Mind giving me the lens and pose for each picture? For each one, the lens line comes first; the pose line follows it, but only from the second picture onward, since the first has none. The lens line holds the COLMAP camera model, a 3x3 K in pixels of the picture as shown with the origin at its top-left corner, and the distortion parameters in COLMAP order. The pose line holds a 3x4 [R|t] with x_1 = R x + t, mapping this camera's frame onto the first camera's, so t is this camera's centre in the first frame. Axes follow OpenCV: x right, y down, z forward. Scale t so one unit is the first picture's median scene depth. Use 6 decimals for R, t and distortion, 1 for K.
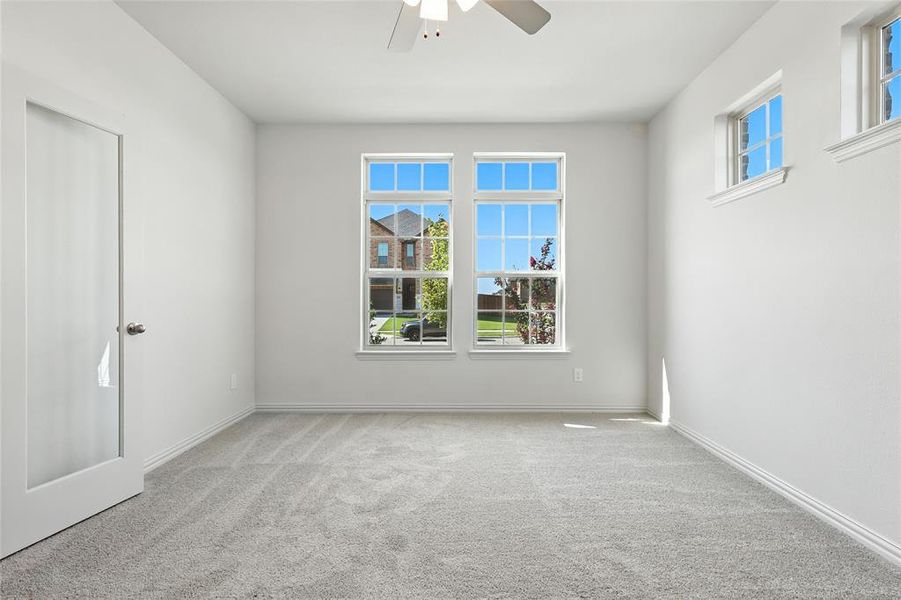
lens RADIAL K [[393.9, 0, 453.4], [0, 393.9, 297.7], [0, 0, 1]] dist [0.002977, -0.000199]
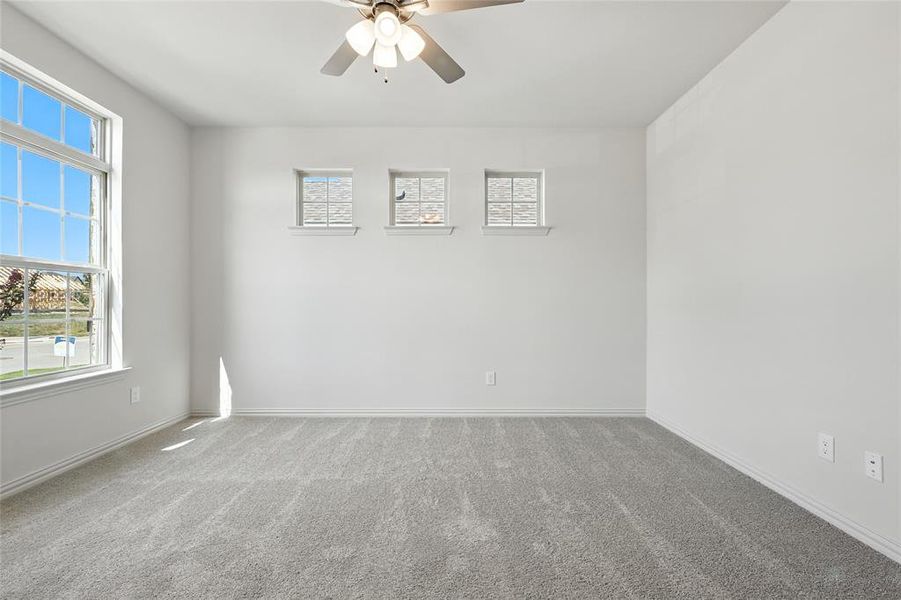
lens RADIAL K [[393.9, 0, 452.2], [0, 393.9, 306.4], [0, 0, 1]] dist [0.002977, -0.000199]
pose [[-0.027119, -0.005228, 0.999619, -0.531532], [-0.008645, 0.999950, 0.004995, -0.000513], [-0.999595, -0.008506, -0.027163, 0.357203]]
